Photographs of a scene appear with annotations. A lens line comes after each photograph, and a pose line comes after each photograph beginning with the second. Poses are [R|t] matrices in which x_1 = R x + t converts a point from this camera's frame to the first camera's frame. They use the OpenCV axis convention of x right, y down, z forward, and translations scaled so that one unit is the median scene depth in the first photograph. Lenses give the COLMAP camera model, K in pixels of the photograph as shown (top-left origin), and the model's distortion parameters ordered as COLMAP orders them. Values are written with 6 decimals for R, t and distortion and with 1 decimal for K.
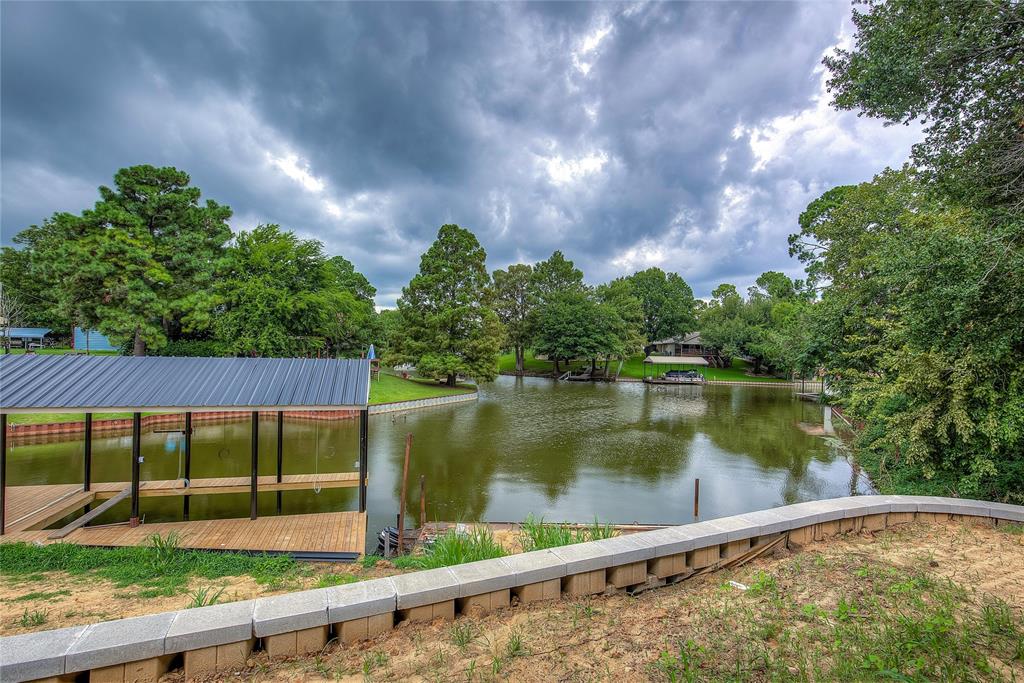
lens RADIAL K [[479.2, 0, 504.5], [0, 479.2, 337.9], [0, 0, 1]] dist [-0.030911, 0.005057]
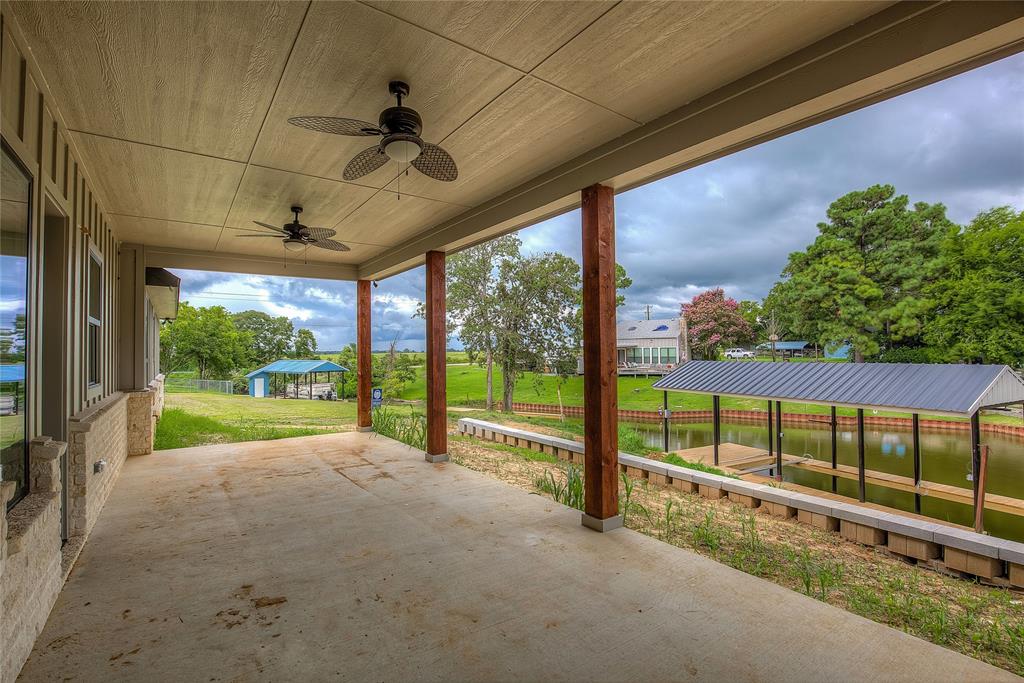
lens RADIAL K [[479.2, 0, 503.5], [0, 479.2, 339.9], [0, 0, 1]] dist [-0.030911, 0.005057]
pose [[0.173742, -0.050289, -0.983506, 0.133714], [0.040510, 0.998215, -0.043884, -0.000681], [0.983958, -0.032218, 0.175469, -0.019115]]
